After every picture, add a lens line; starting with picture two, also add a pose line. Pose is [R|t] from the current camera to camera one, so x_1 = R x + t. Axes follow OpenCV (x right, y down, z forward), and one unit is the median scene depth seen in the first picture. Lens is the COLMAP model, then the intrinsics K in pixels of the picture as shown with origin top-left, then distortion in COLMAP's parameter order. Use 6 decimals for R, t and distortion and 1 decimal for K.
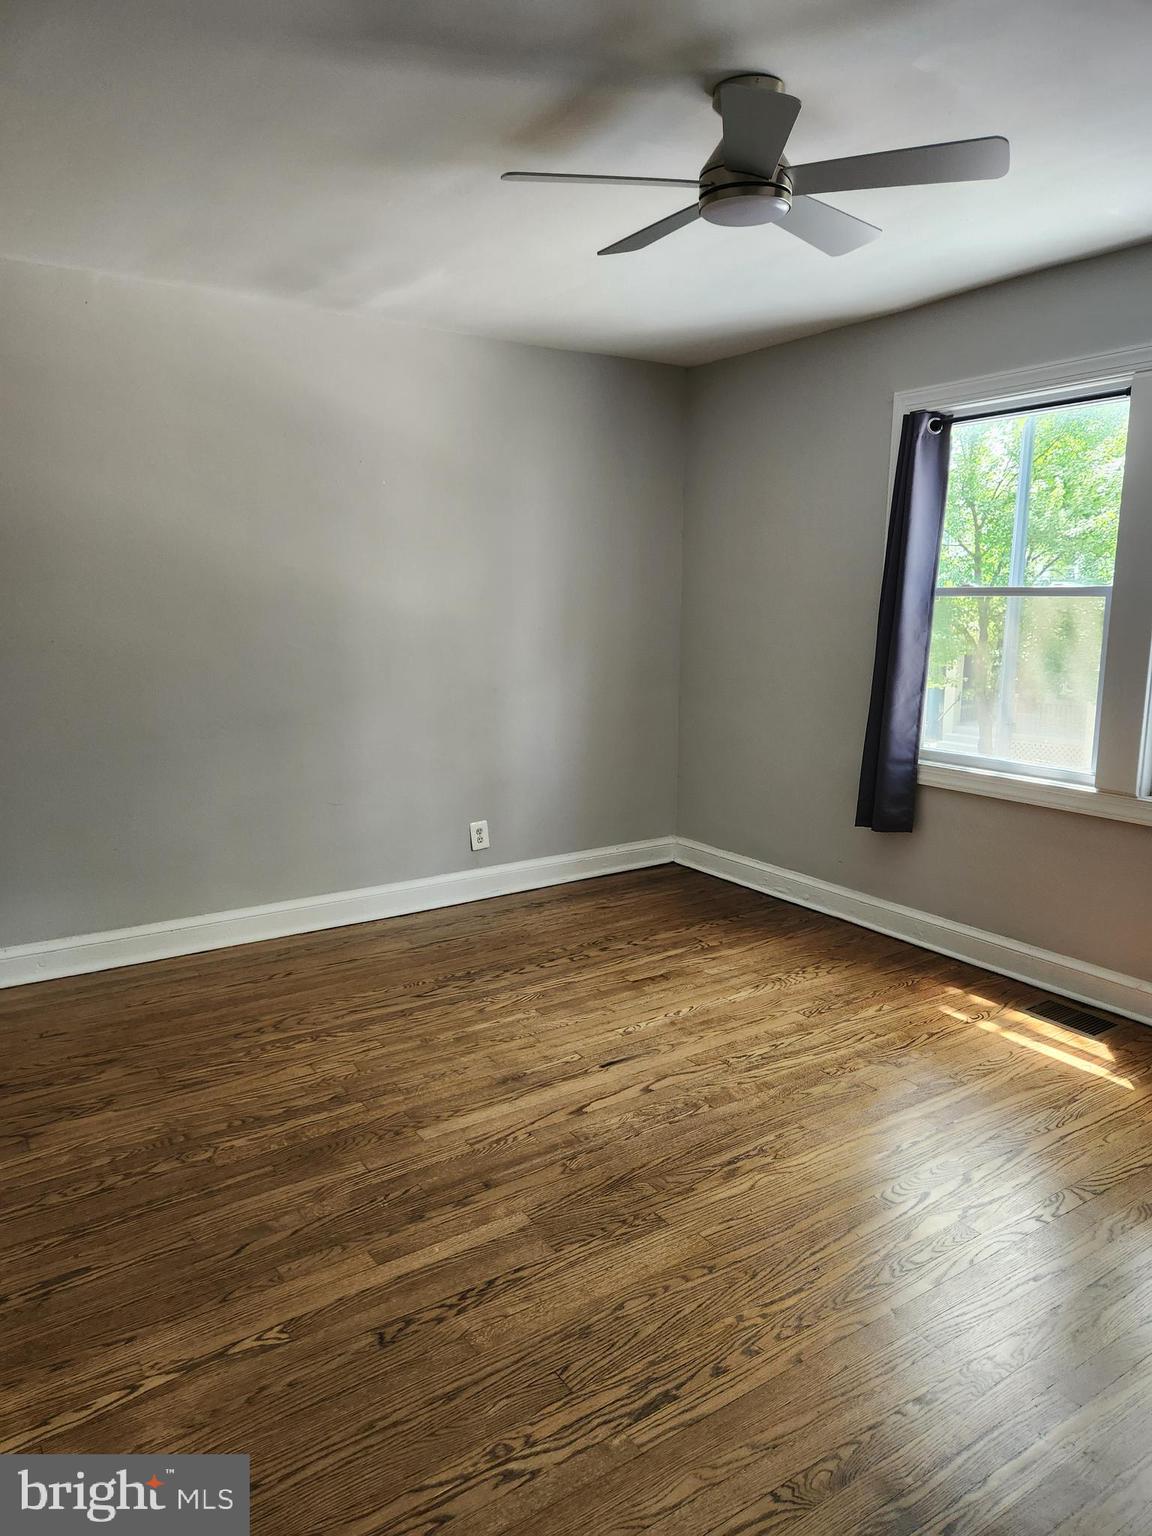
lens RADIAL K [[1023.6, 0, 564.7], [0, 1023.6, 766.0], [0, 0, 1]] dist [0.046428, -0.045222]
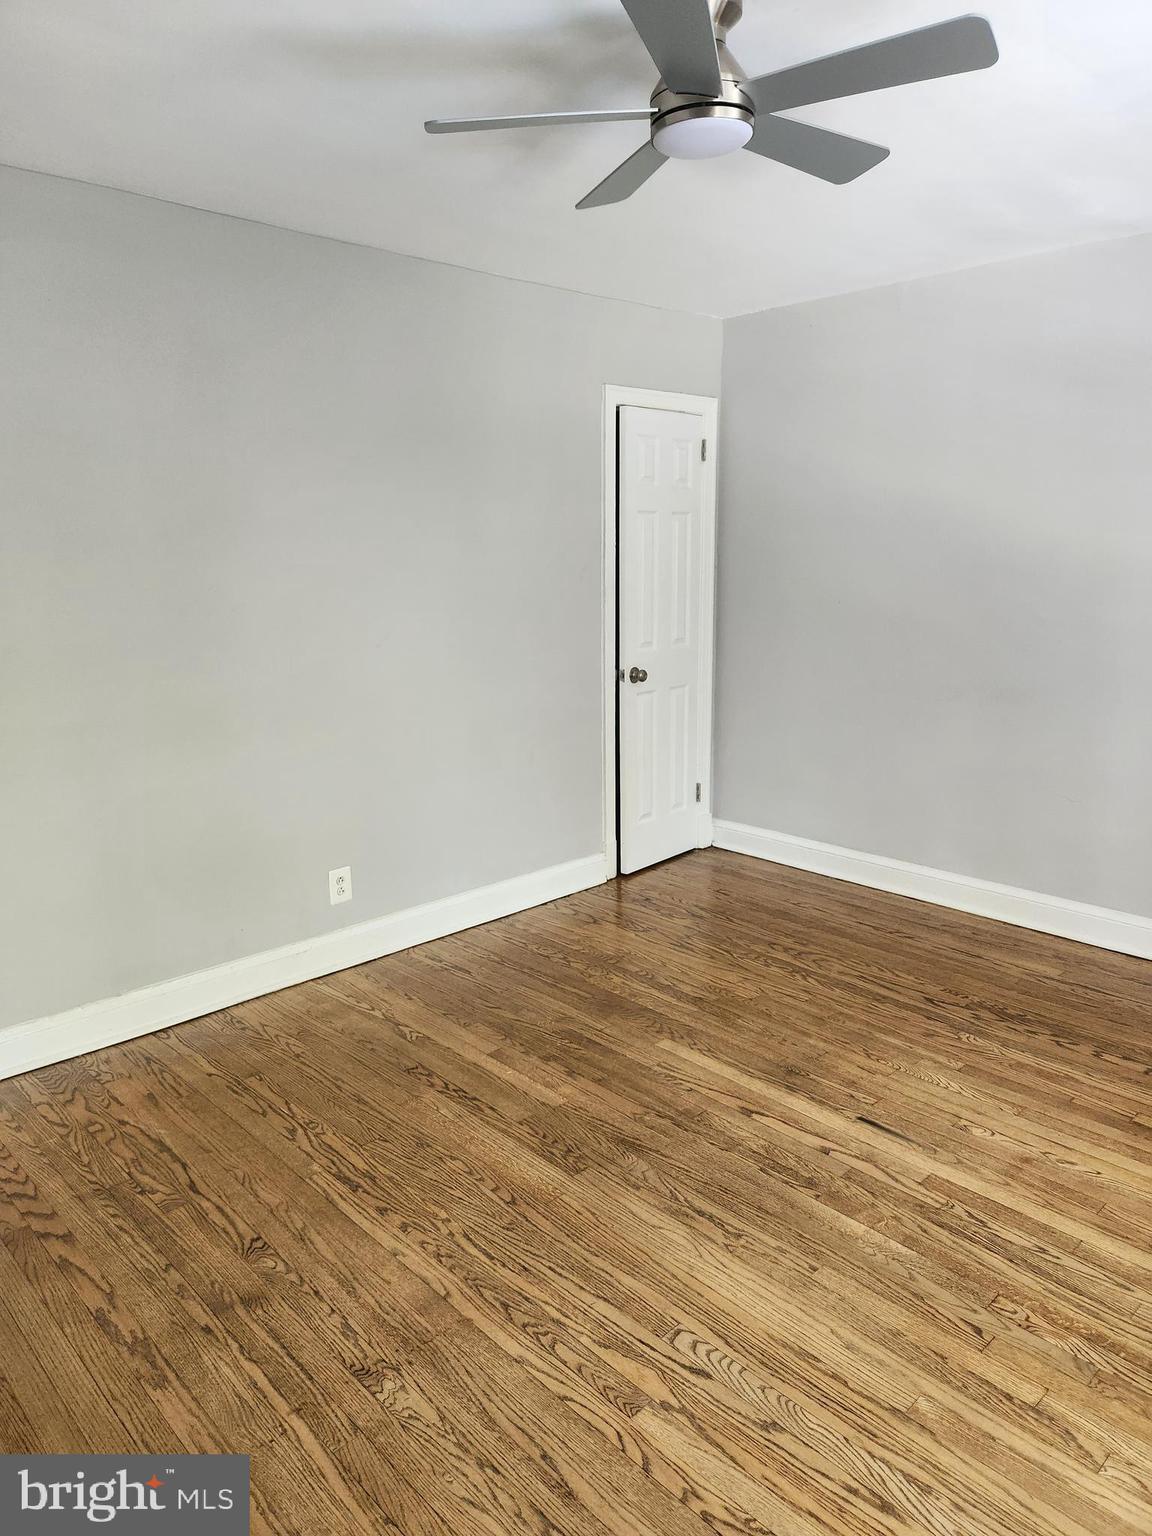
lens RADIAL K [[1023.6, 0, 560.2], [0, 1023.6, 772.1], [0, 0, 1]] dist [0.046428, -0.045222]
pose [[0.176493, 0.208509, -0.961964, 0.819323], [-0.165094, 0.969731, 0.179903, -0.108102], [0.970358, 0.127063, 0.205575, 0.587499]]
